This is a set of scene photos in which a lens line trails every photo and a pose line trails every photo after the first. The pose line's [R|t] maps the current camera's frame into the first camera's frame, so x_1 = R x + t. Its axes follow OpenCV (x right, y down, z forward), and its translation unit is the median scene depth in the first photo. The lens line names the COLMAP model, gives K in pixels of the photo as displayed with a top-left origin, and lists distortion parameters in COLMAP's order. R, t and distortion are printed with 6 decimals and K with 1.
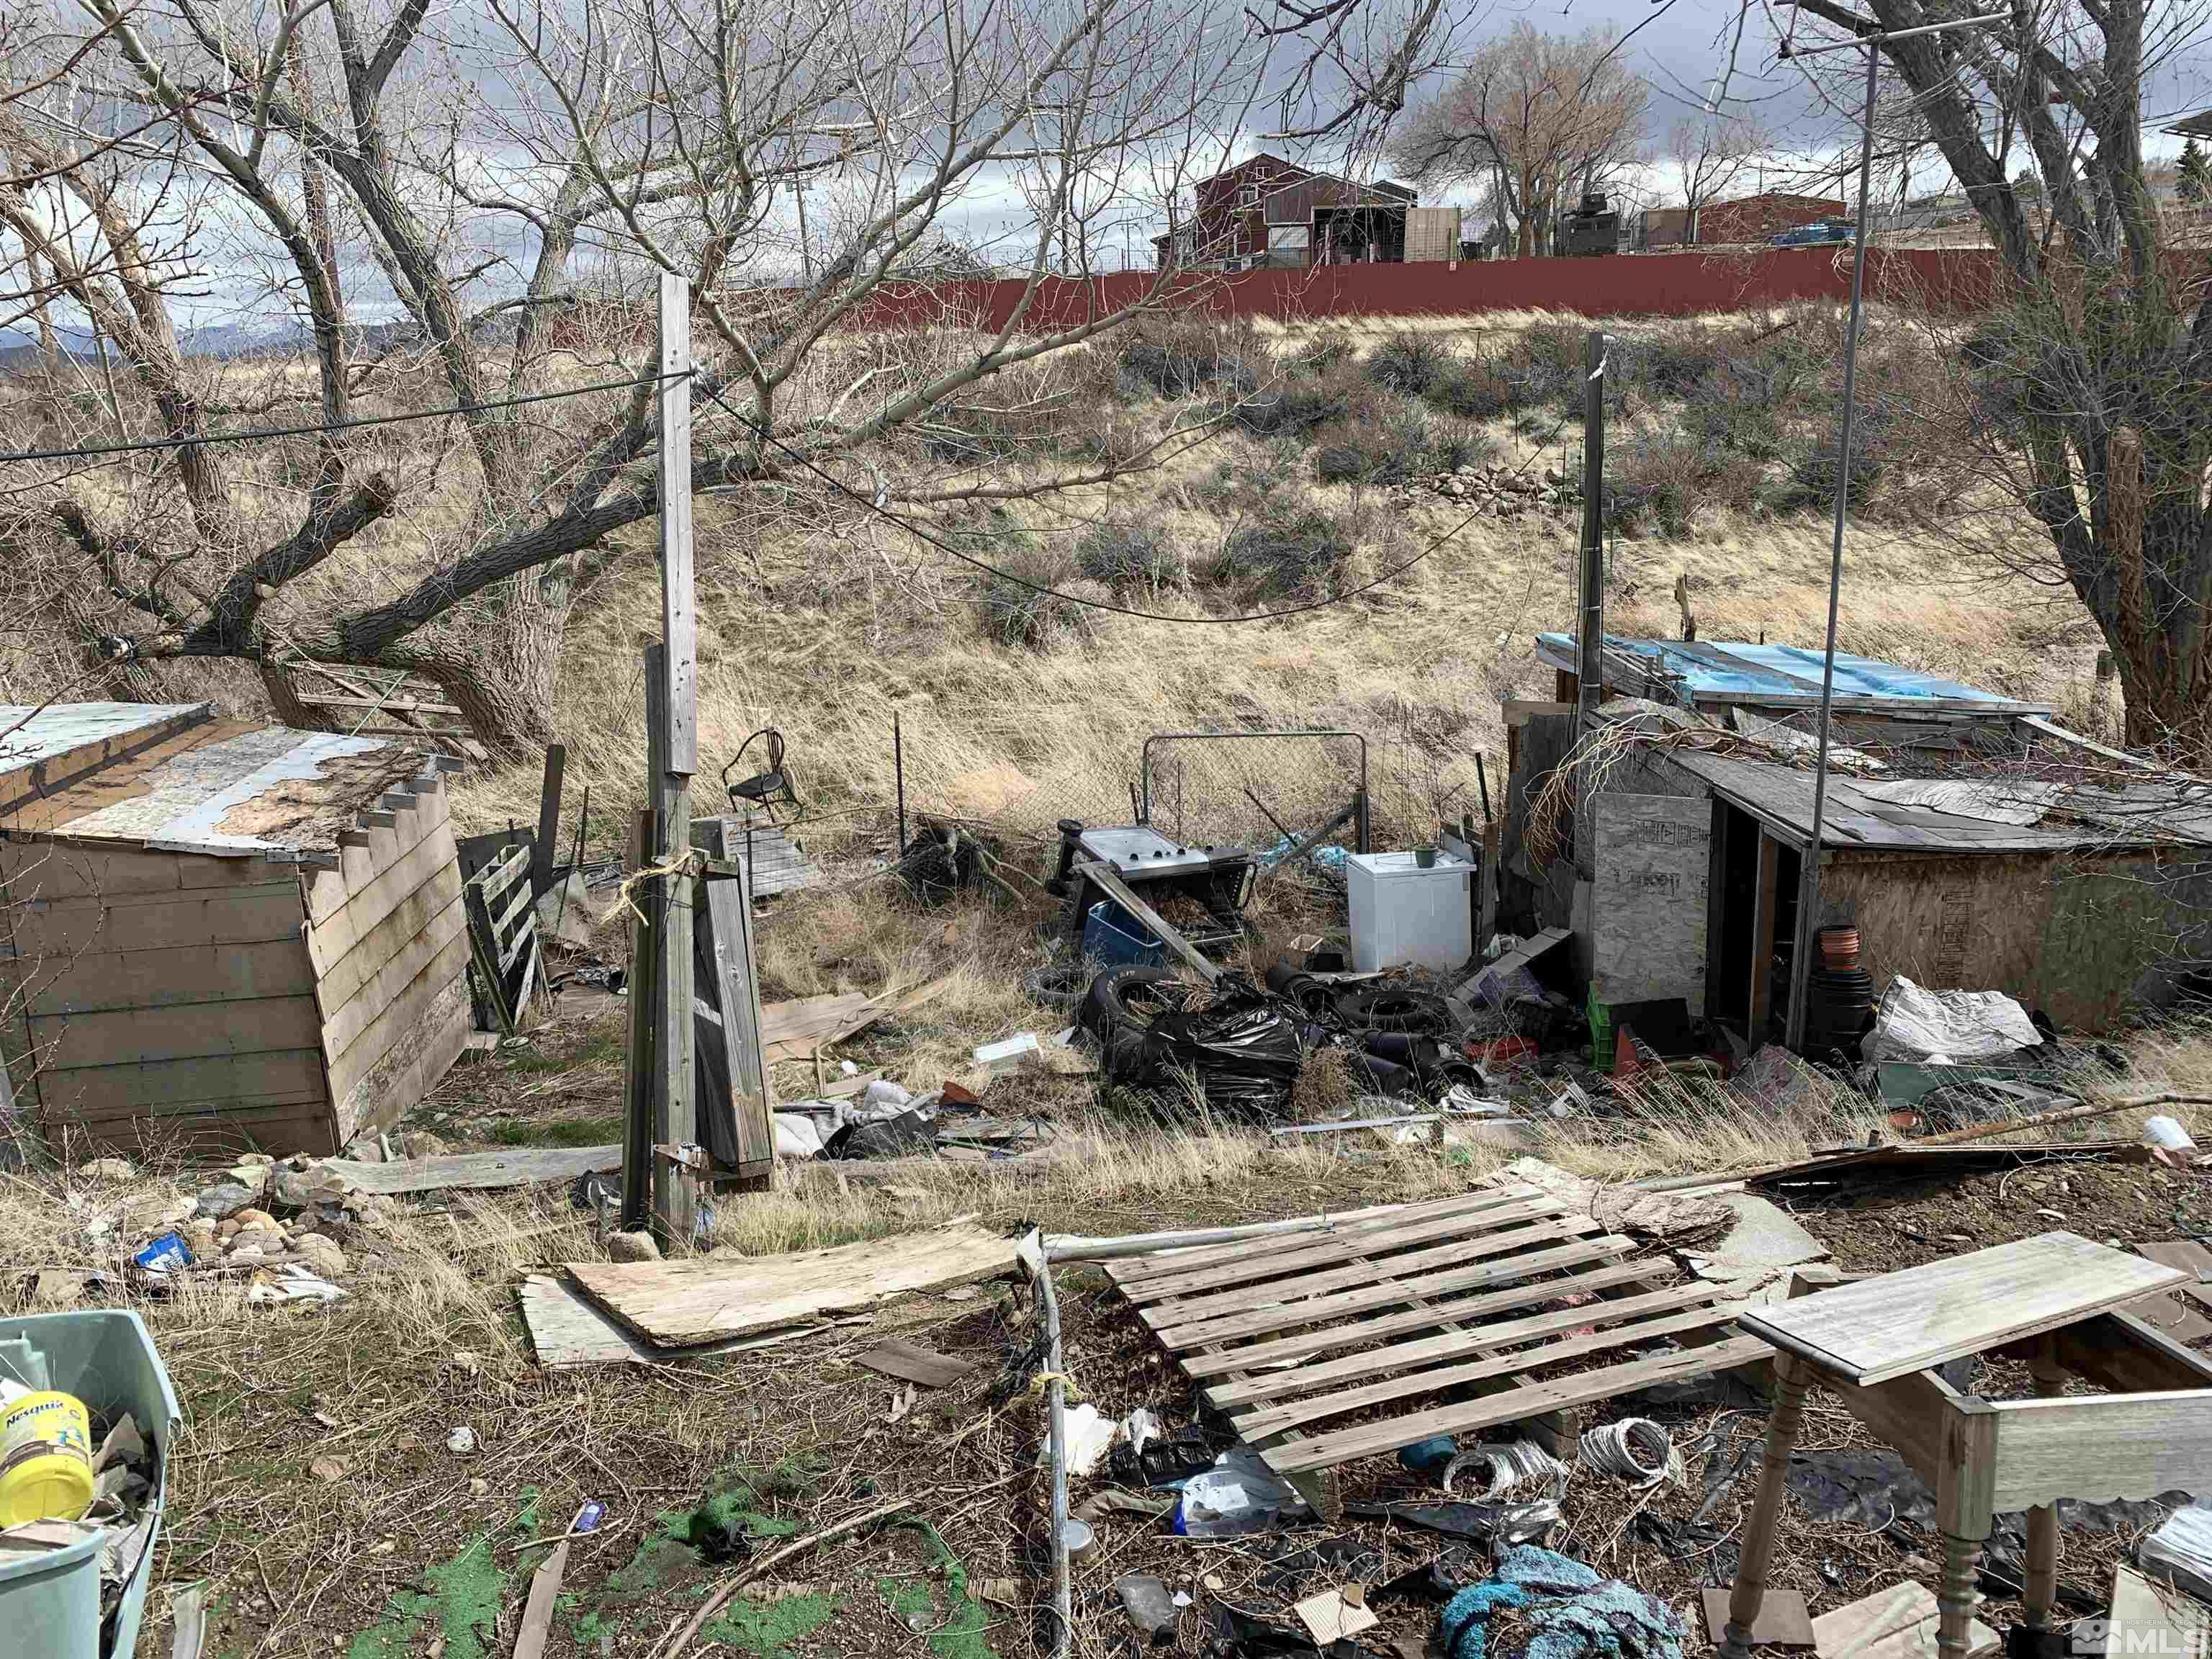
lens RADIAL K [[1472.2, 0, 1106.0], [0, 1472.2, 829.5], [0, 0, 1]] dist [-0.077824, 0.000259]
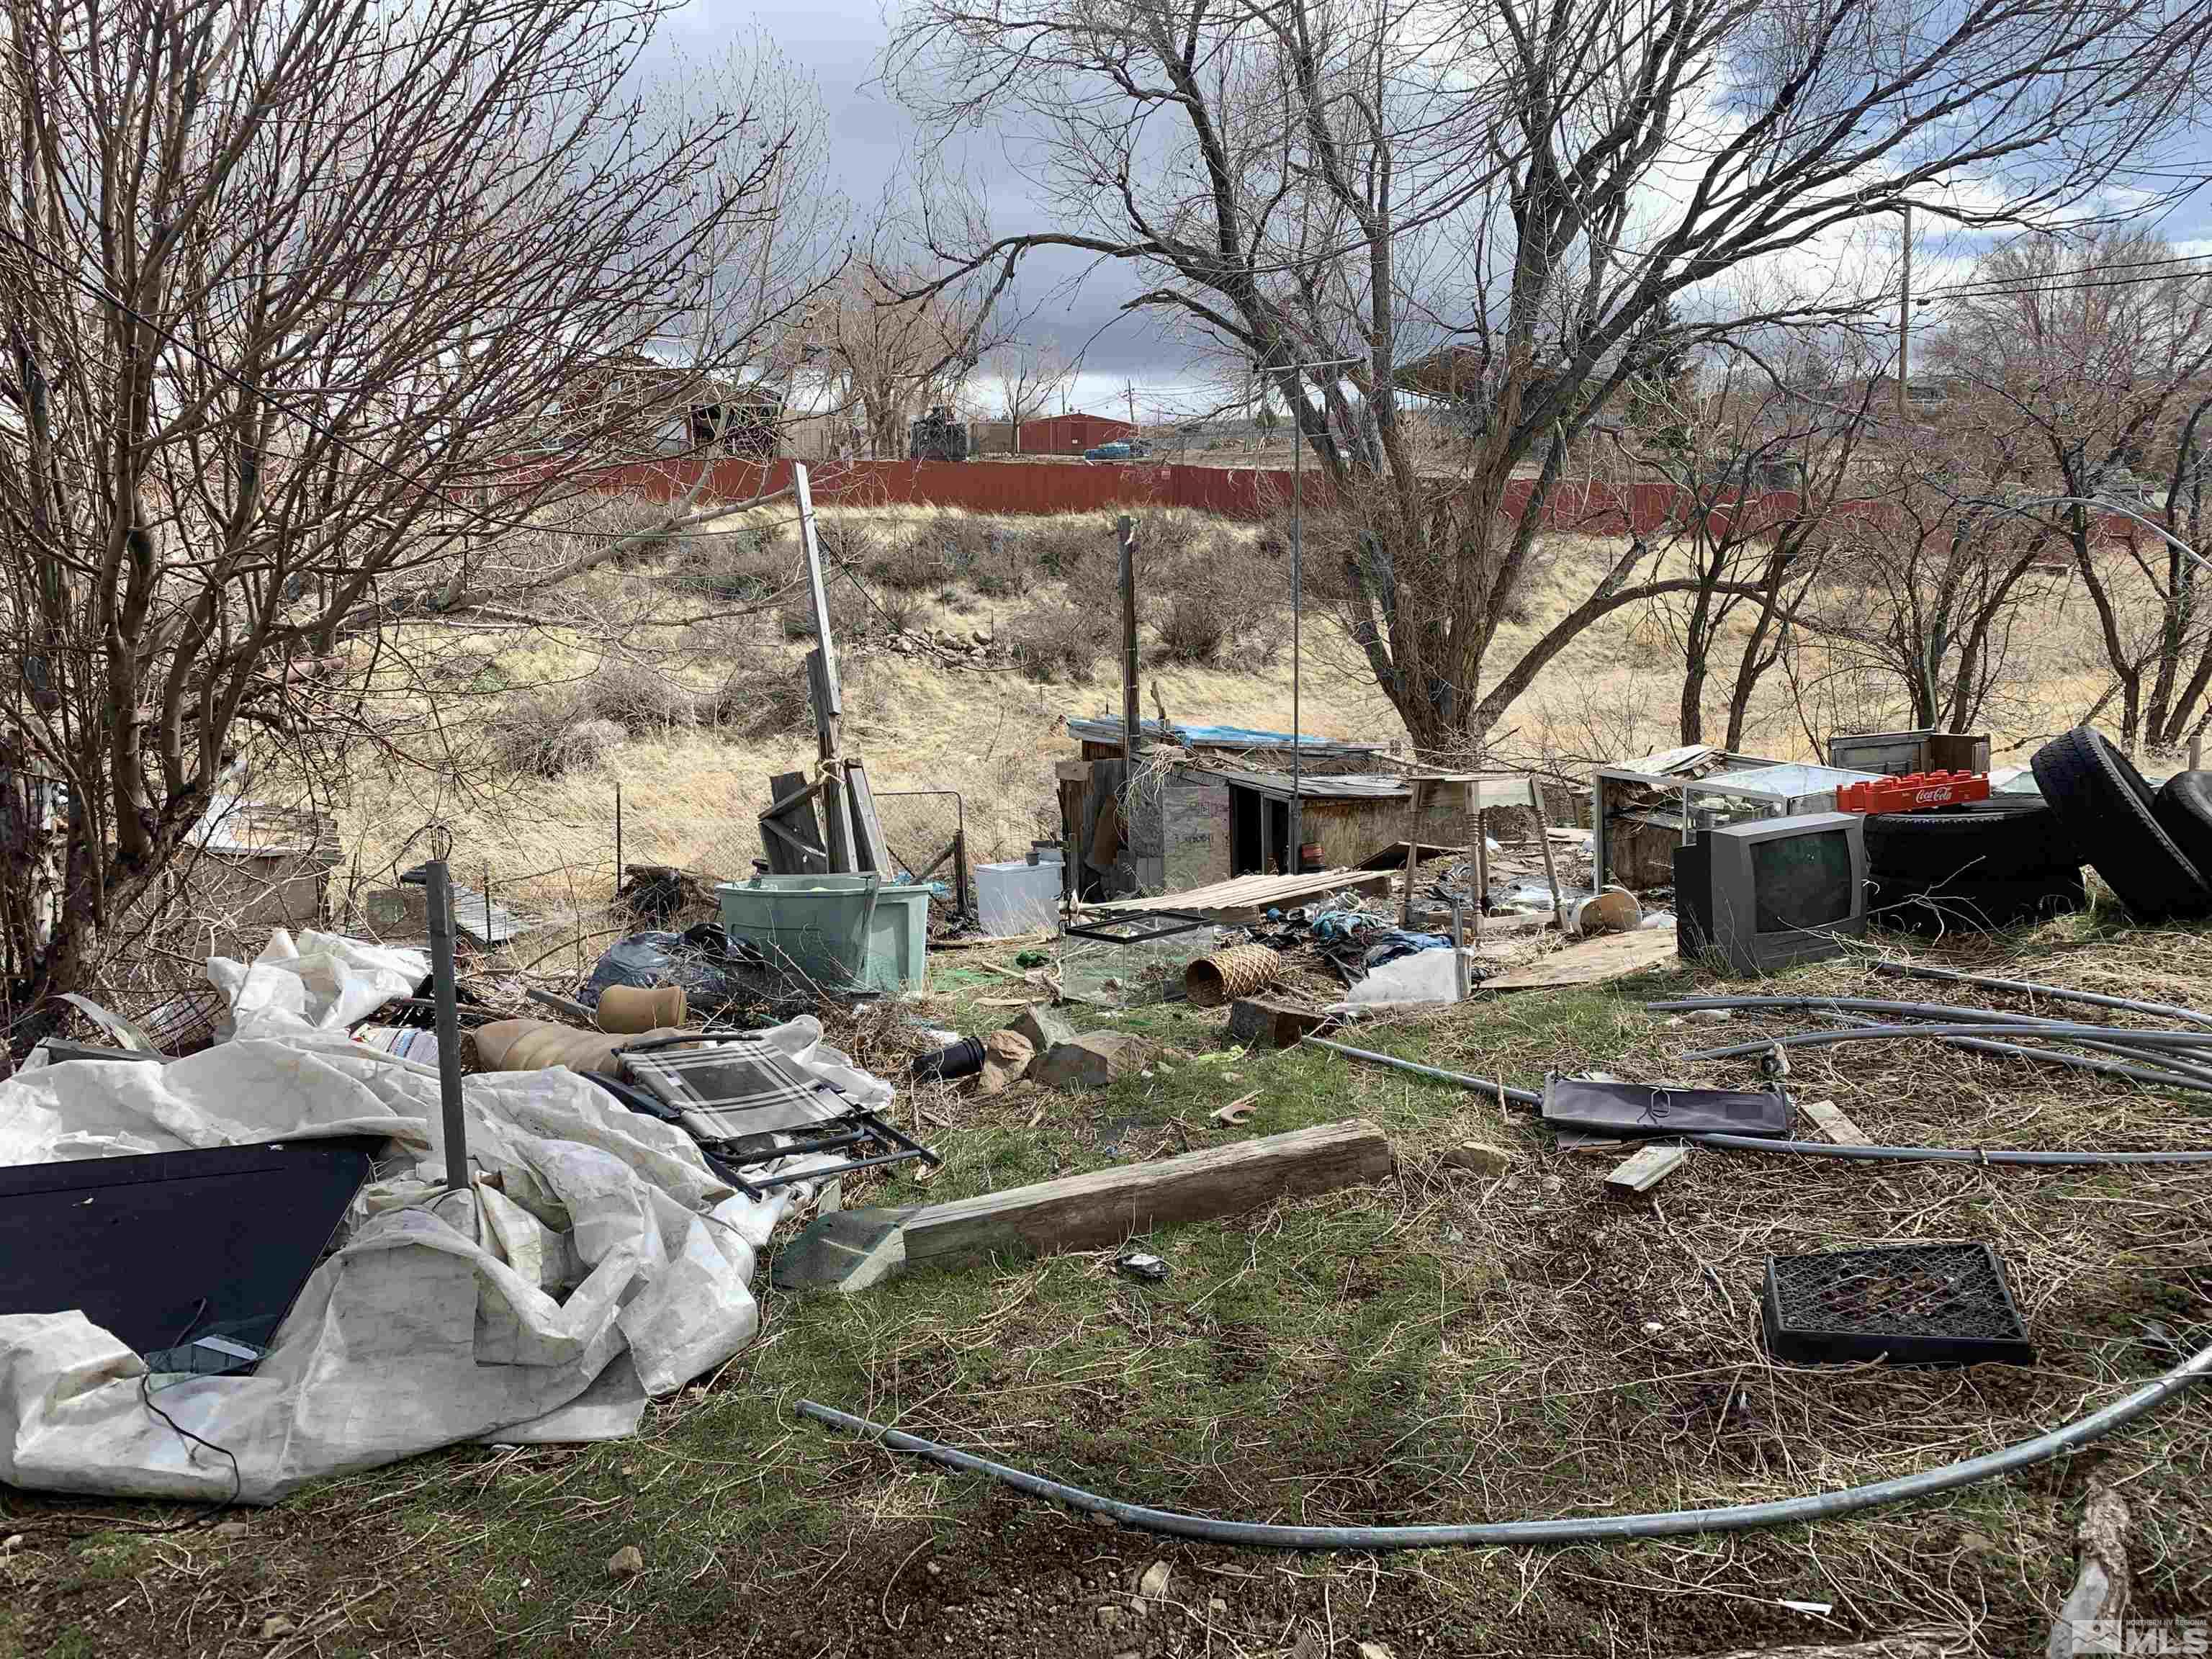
lens RADIAL K [[1653.1, 0, 1106.0], [0, 1653.1, 829.5], [0, 0, 1]] dist [0.000817, 0.000254]
pose [[0.891244, -0.029782, 0.452544, -0.238016], [0.096741, 0.987360, -0.125543, 0.104649], [-0.443085, 0.155669, 0.882860, -0.258334]]
